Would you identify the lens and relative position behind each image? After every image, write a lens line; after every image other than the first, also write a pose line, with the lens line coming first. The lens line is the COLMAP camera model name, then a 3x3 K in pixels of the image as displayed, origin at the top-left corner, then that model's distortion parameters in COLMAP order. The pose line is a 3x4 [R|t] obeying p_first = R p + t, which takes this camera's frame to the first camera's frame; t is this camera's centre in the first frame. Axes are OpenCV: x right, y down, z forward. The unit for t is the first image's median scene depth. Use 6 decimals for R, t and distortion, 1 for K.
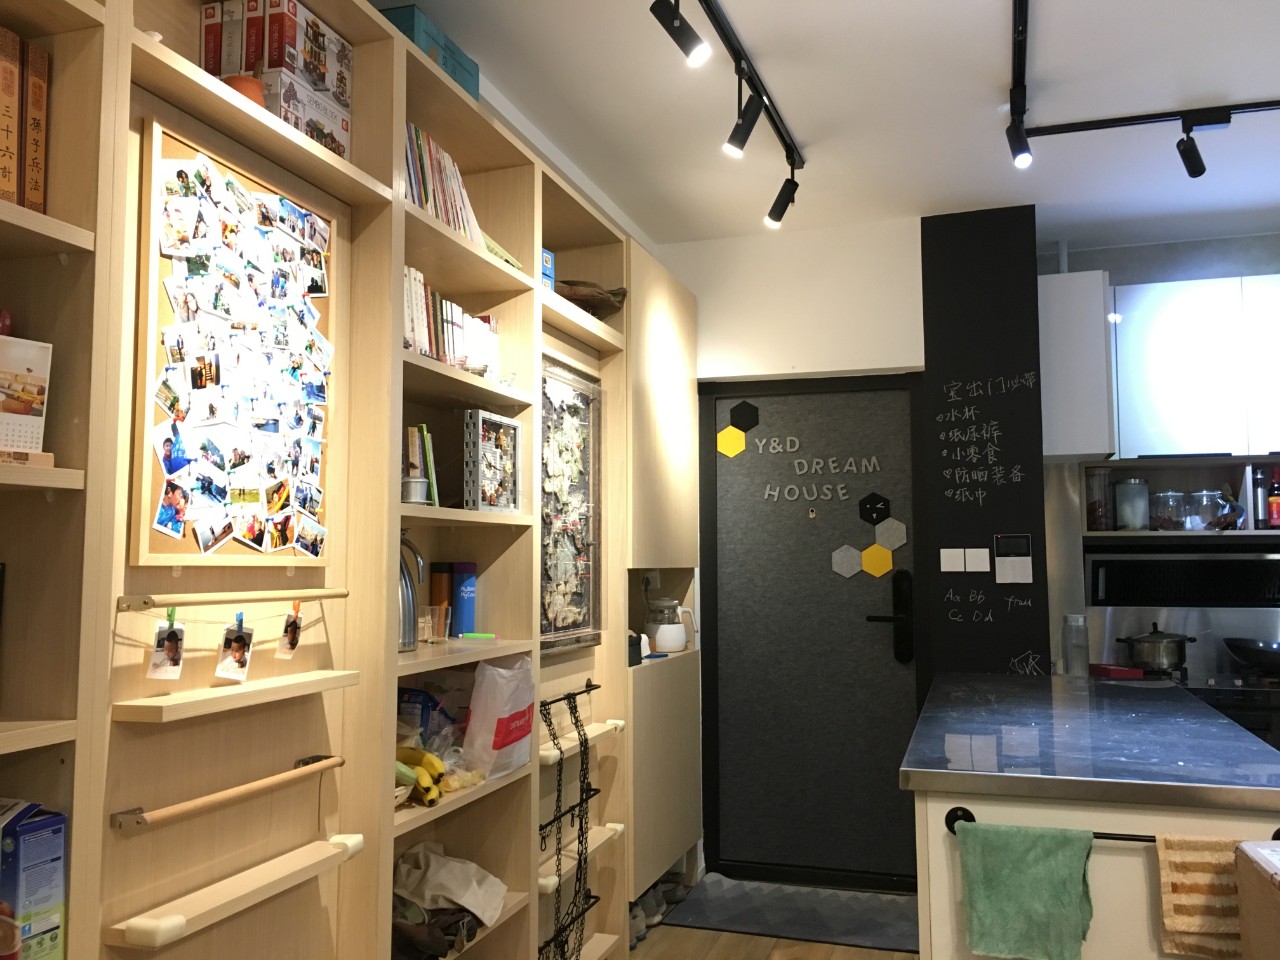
lens RADIAL K [[1082.7, 0, 643.7], [0, 1082.7, 476.4], [0, 0, 1]] dist [0.080765, -0.093067]
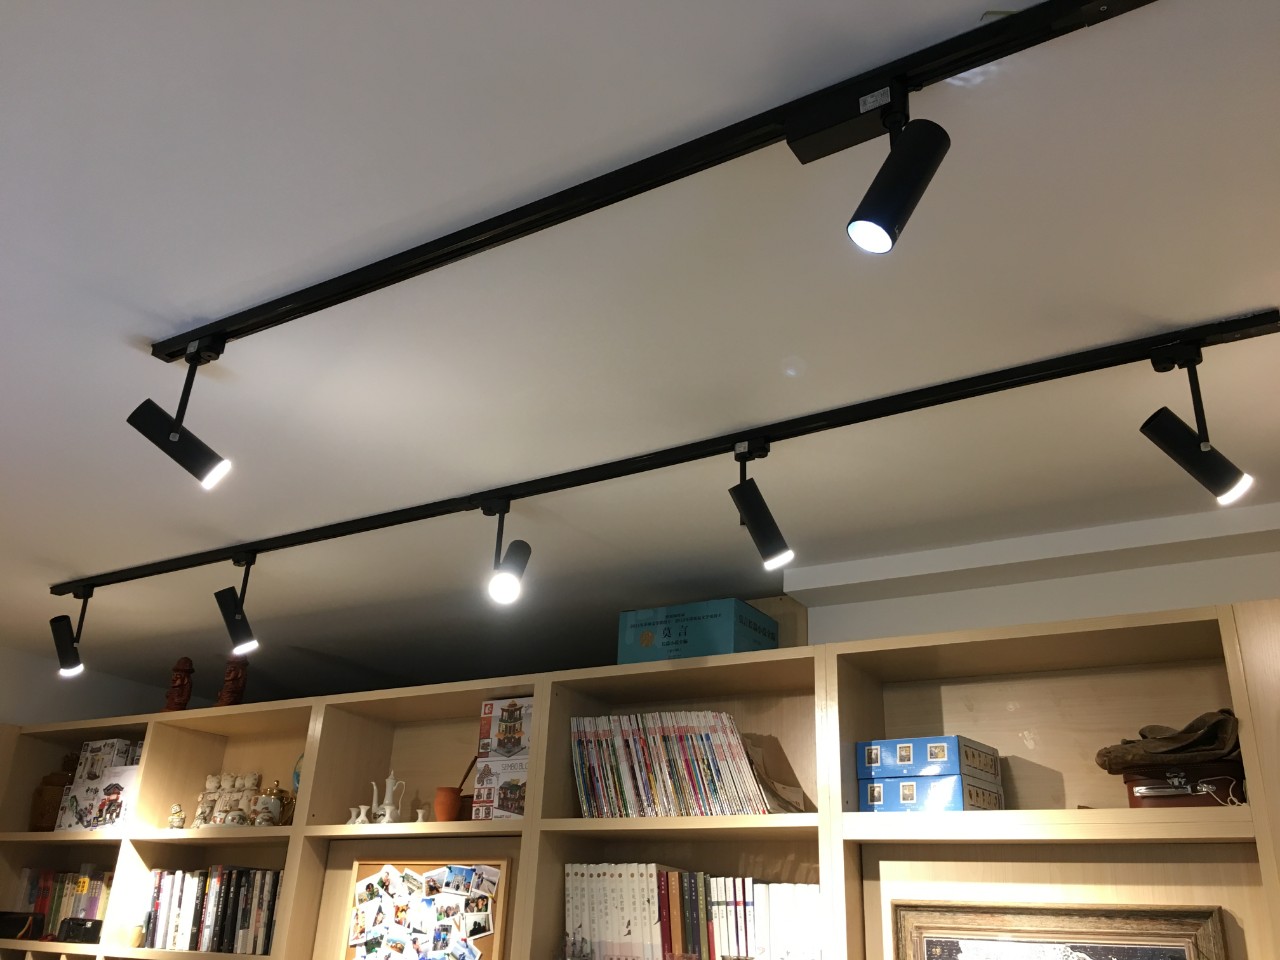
lens RADIAL K [[1082.7, 0, 646.9], [0, 1082.7, 486.7], [0, 0, 1]] dist [0.080765, -0.093067]
pose [[-0.231477, -0.390644, -0.890963, 1.021204], [0.032321, 0.912244, -0.408371, -0.126077], [0.972303, -0.123325, -0.198537, 1.599789]]
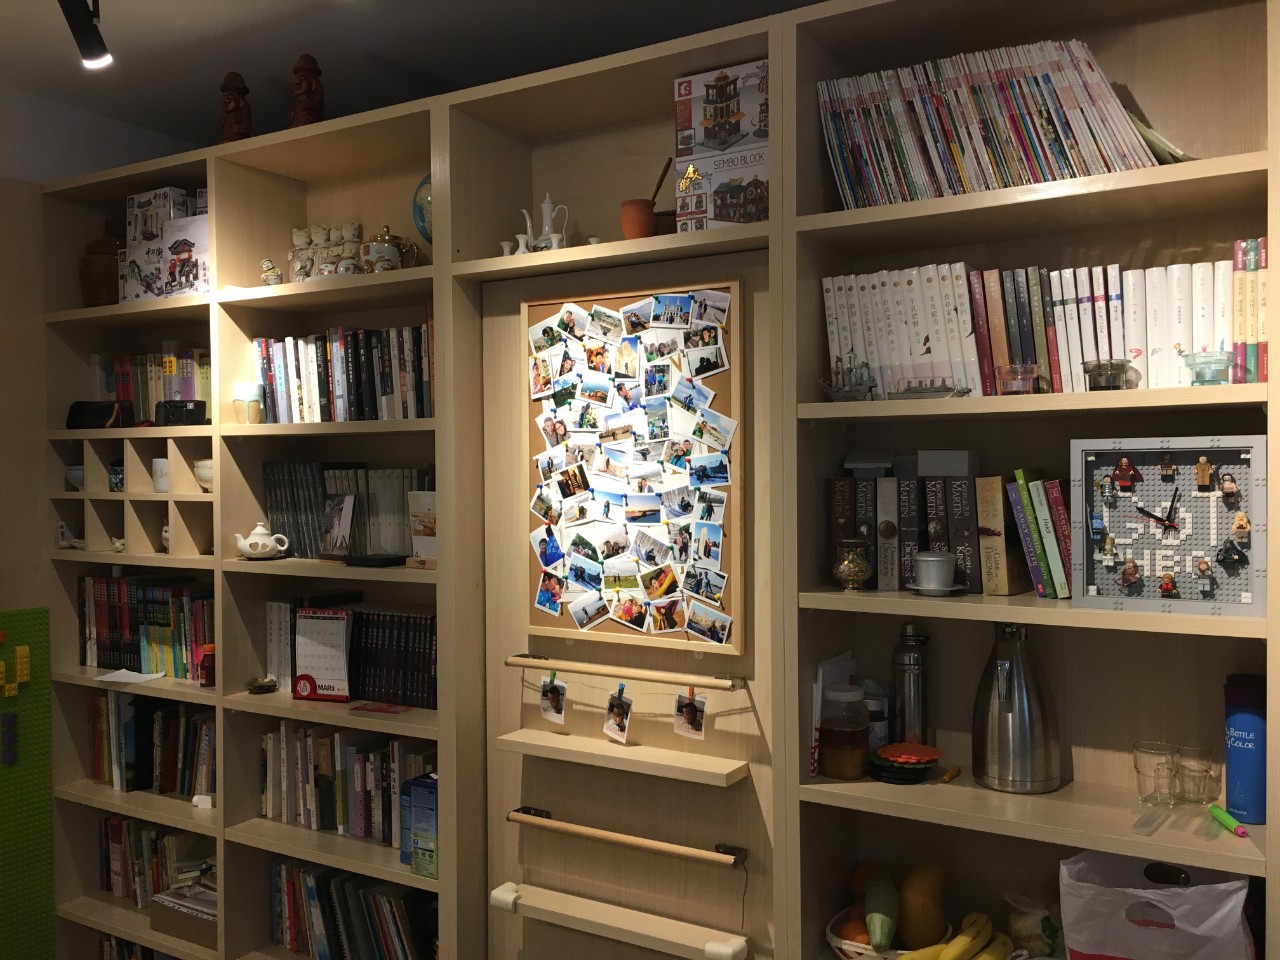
lens RADIAL K [[1082.7, 0, 641.3], [0, 1082.7, 487.2], [0, 0, 1]] dist [0.080765, -0.093067]
pose [[-0.236921, 0.015374, -0.971407, 0.698739], [0.081801, 0.996640, -0.004177, -0.071378], [0.968079, -0.080452, -0.237382, 1.247199]]
